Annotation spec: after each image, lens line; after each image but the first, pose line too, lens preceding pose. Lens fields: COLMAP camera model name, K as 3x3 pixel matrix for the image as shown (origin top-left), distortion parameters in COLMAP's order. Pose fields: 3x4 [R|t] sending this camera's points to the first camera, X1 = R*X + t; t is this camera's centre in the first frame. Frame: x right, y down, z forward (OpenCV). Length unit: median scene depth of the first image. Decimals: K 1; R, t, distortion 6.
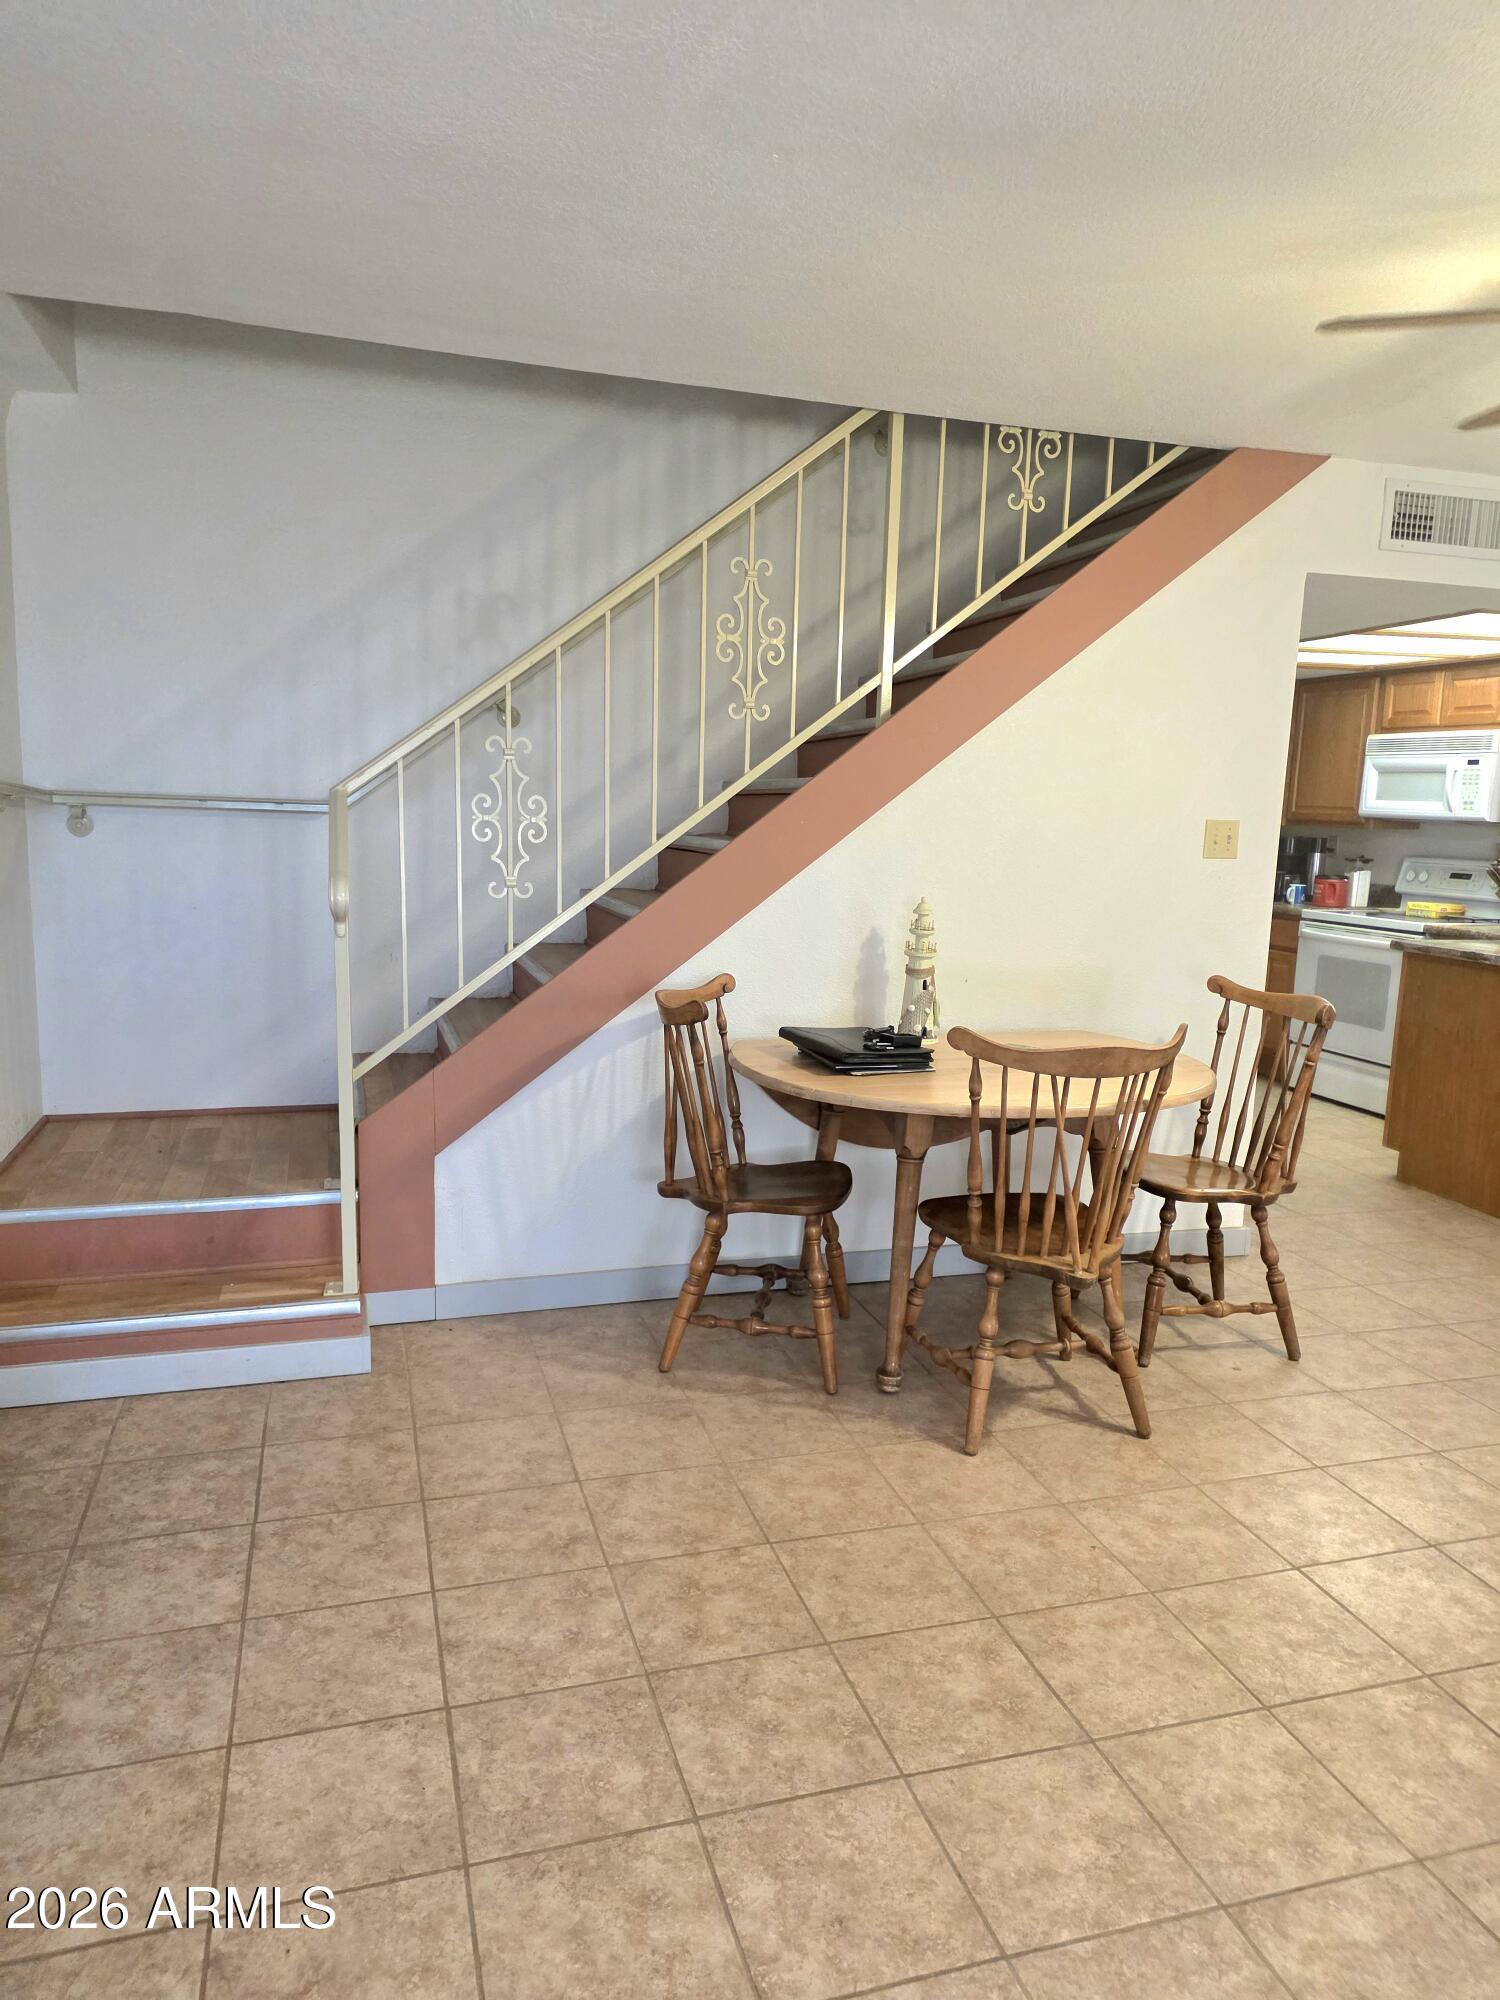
lens RADIAL K [[1339.8, 0, 743.3], [0, 1339.8, 1002.2], [0, 0, 1]] dist [0.057871, -0.042748]
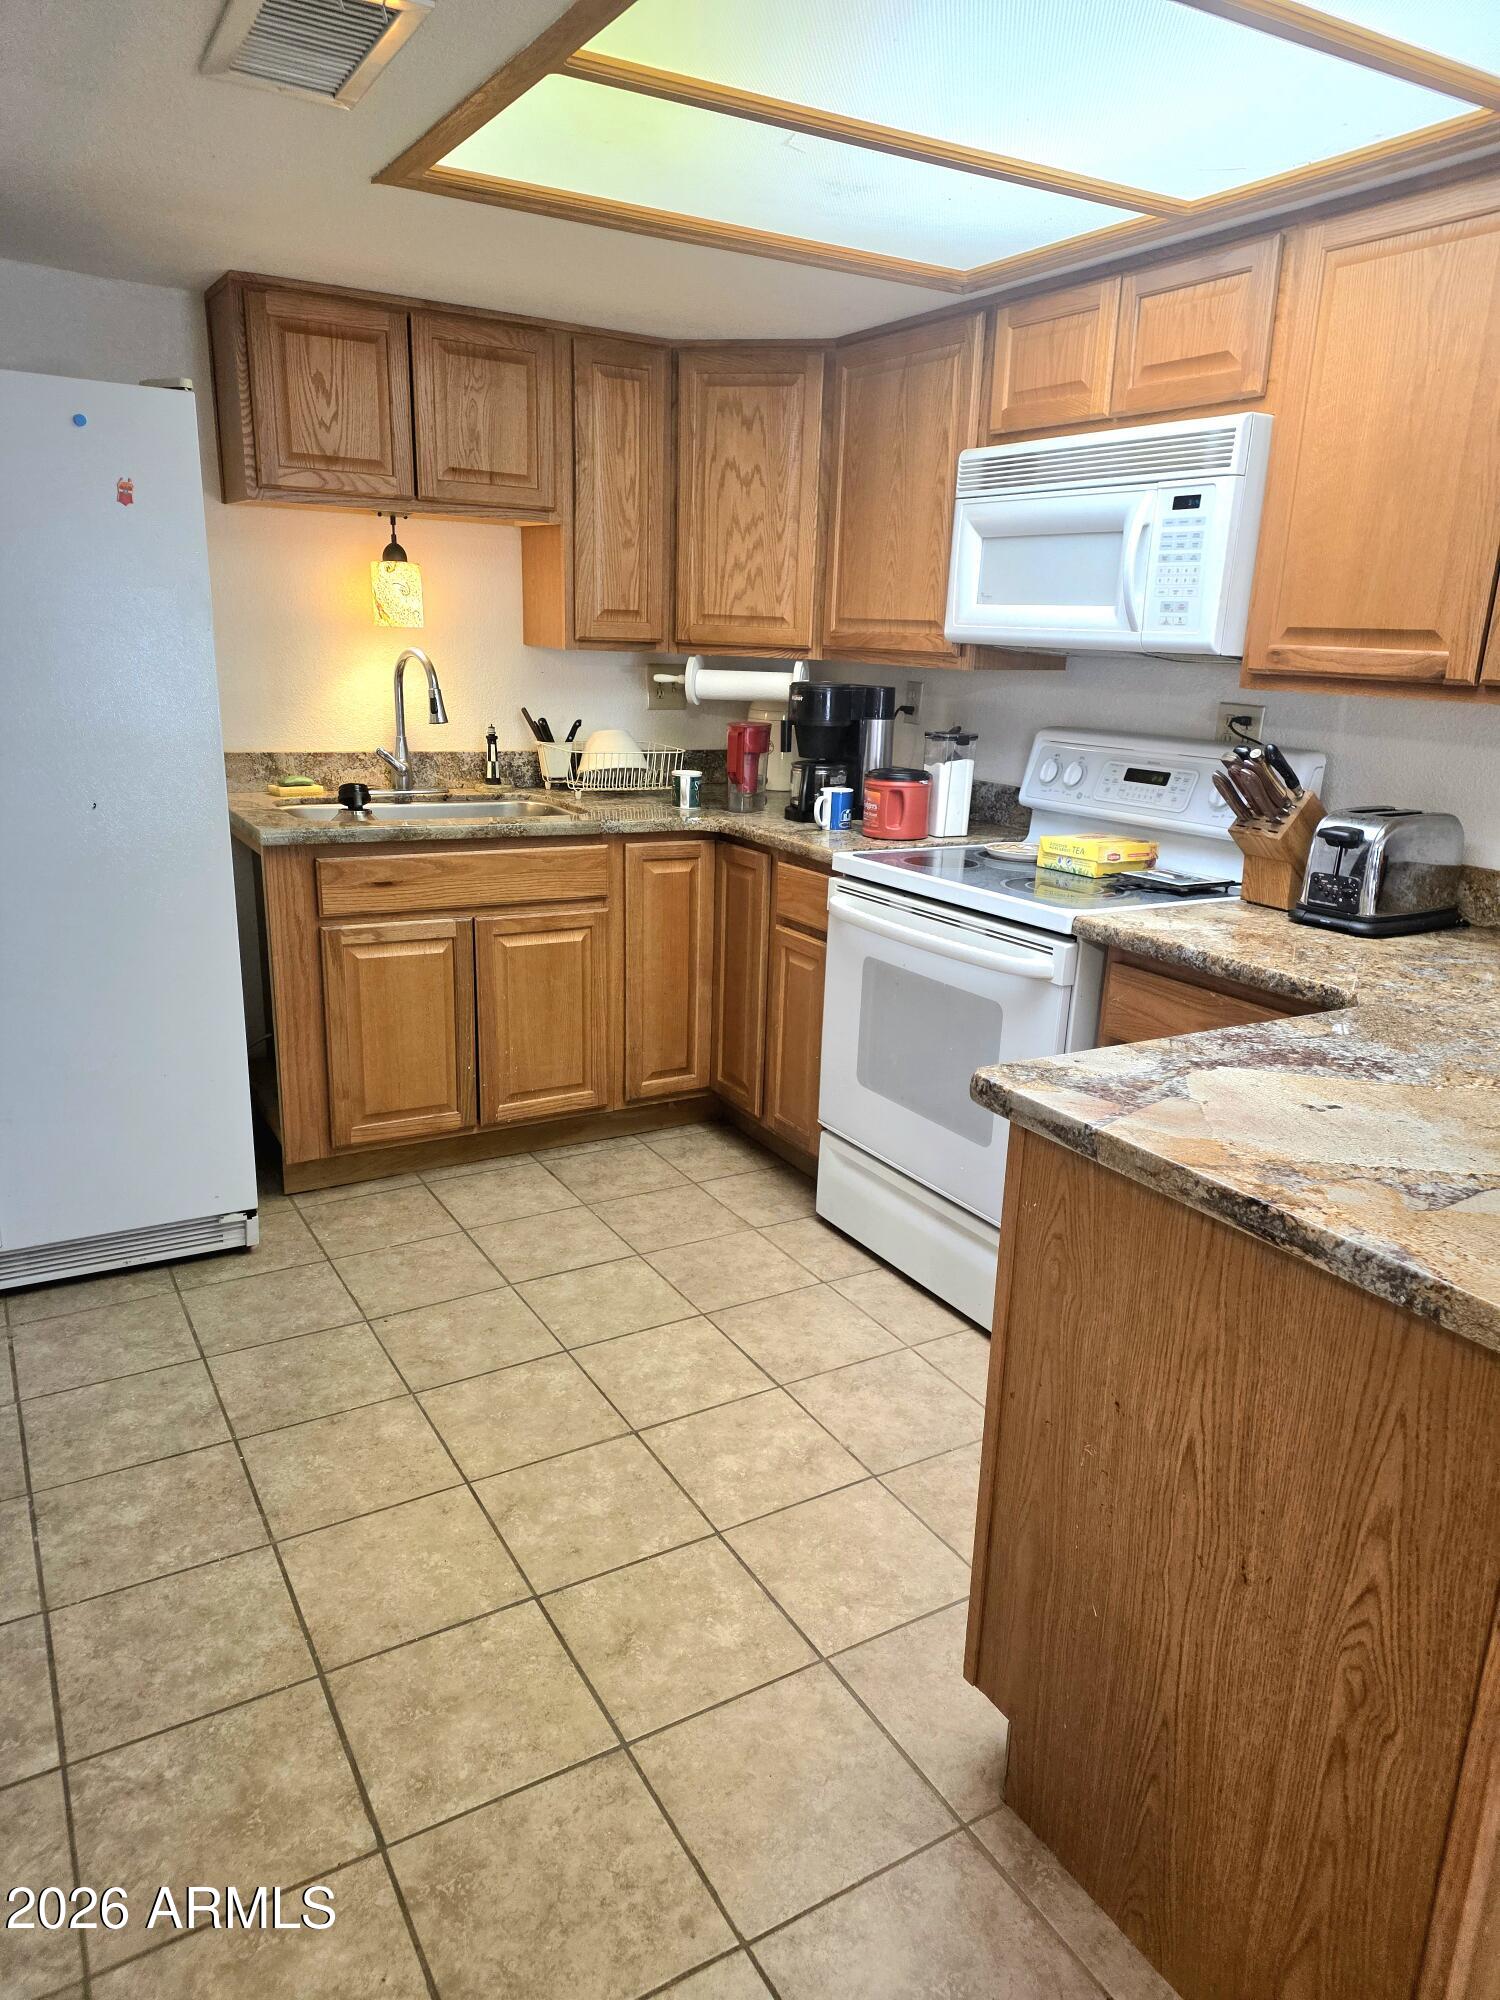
lens RADIAL K [[1339.8, 0, 742.0], [0, 1339.8, 1041.1], [0, 0, 1]] dist [0.057871, -0.042748]
pose [[0.972888, -0.068249, 0.220978, 0.501278], [0.034650, 0.987696, 0.152500, -0.136521], [-0.228667, -0.140708, 0.963282, 1.006787]]
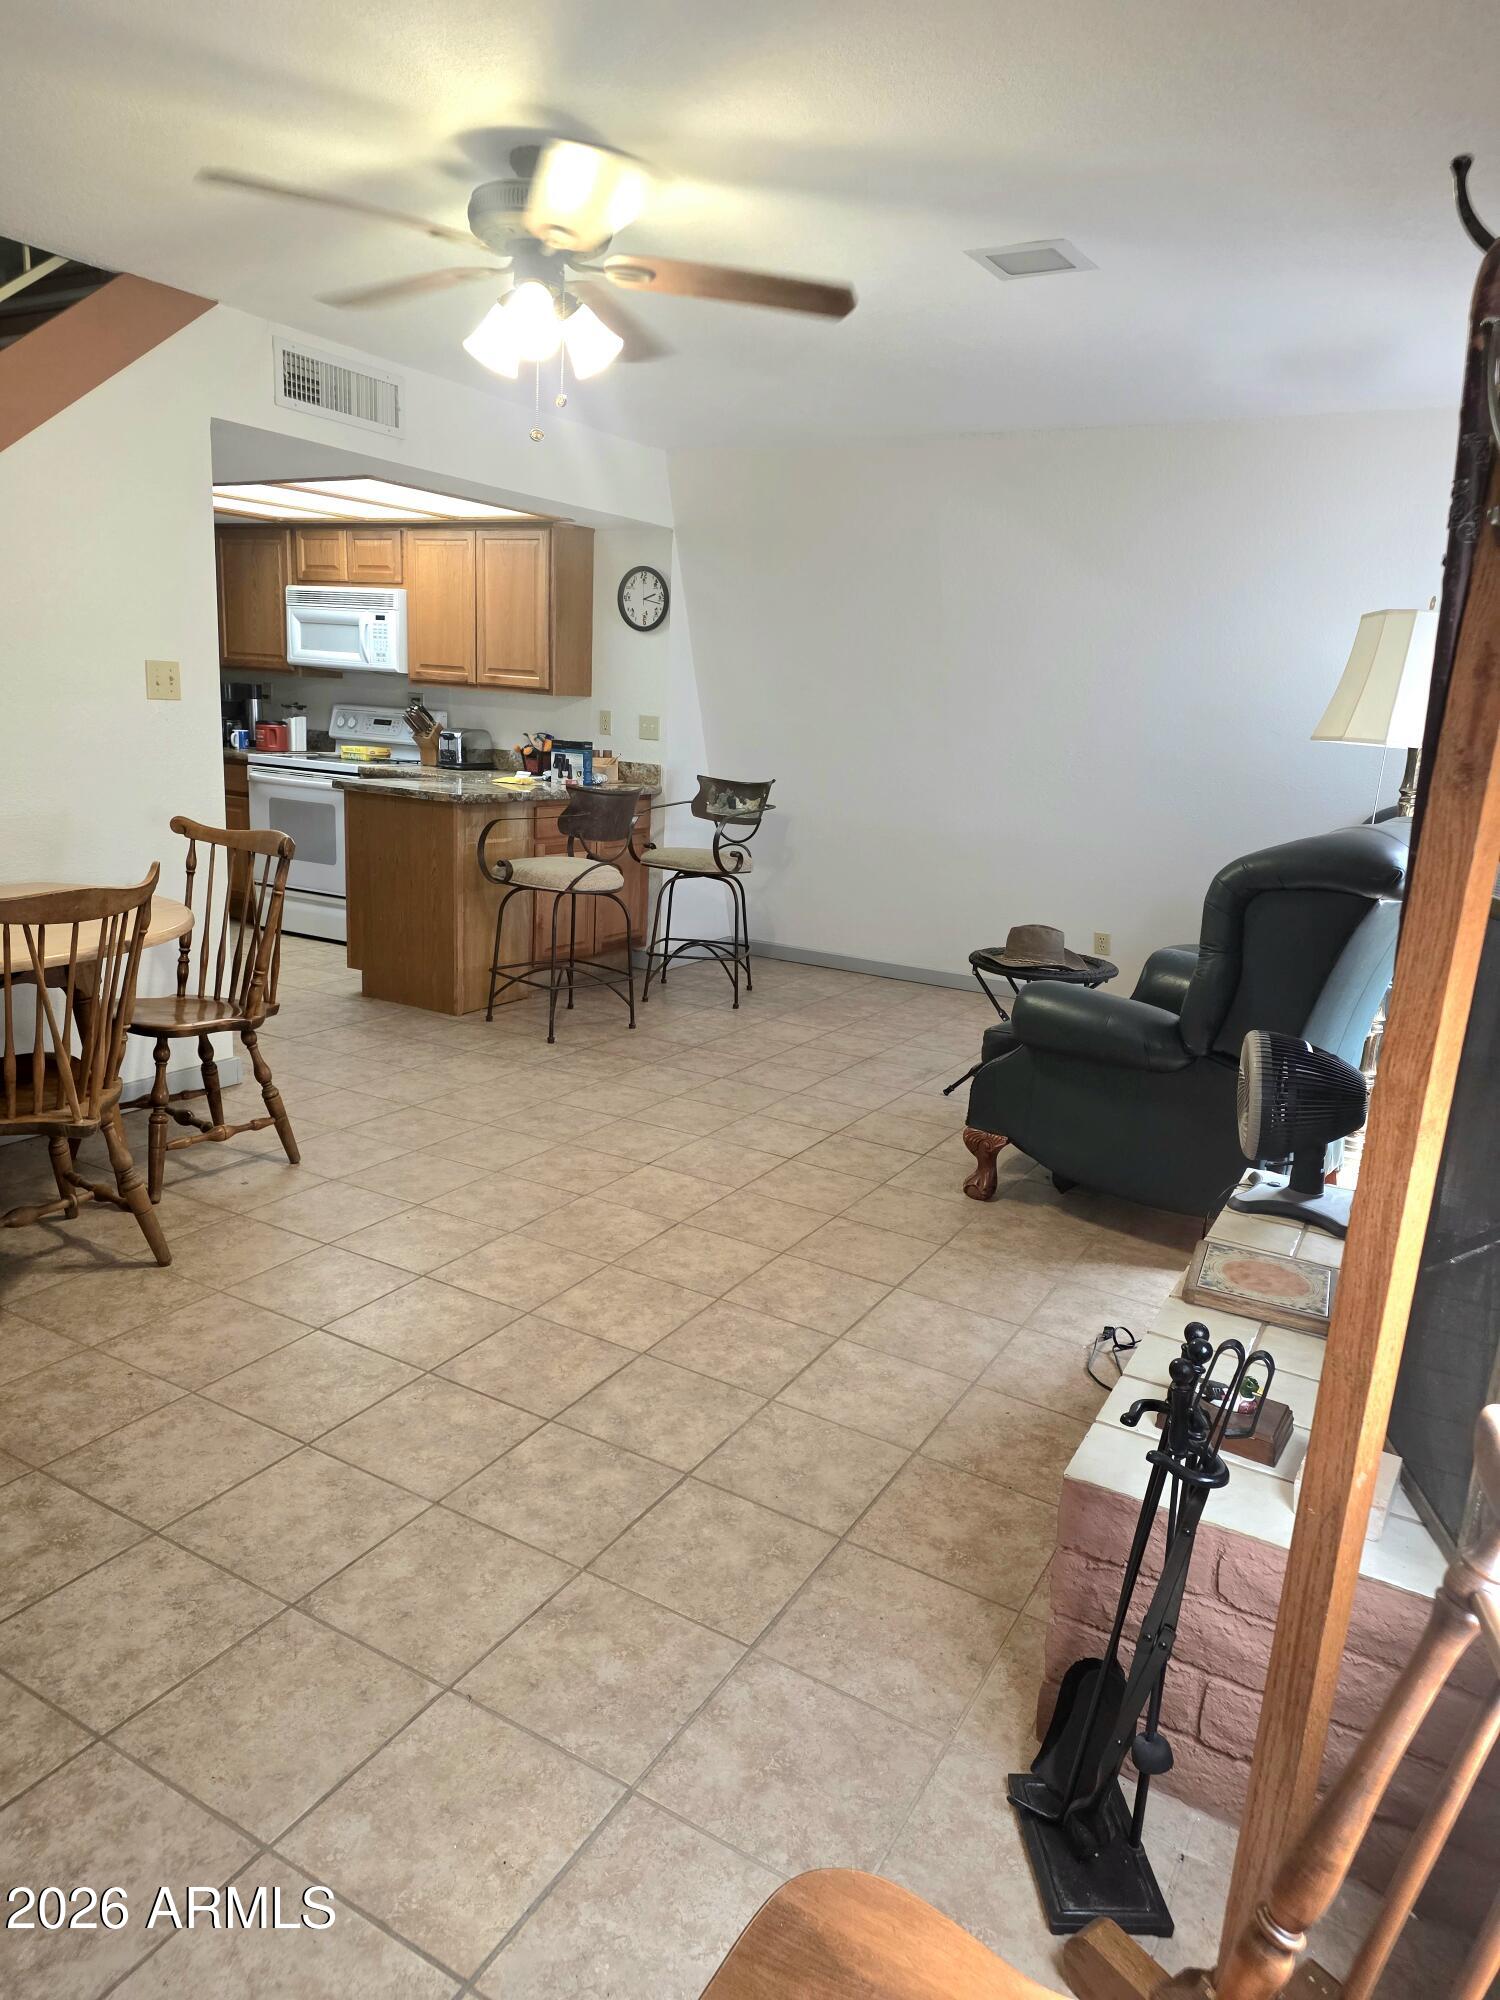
lens RADIAL K [[1339.8, 0, 754.1], [0, 1339.8, 995.8], [0, 0, 1]] dist [0.057871, -0.042748]
pose [[0.732133, -0.144216, 0.665719, -0.033395], [0.075404, 0.988483, 0.131210, 0.013056], [-0.676975, -0.045865, 0.734576, -0.057472]]
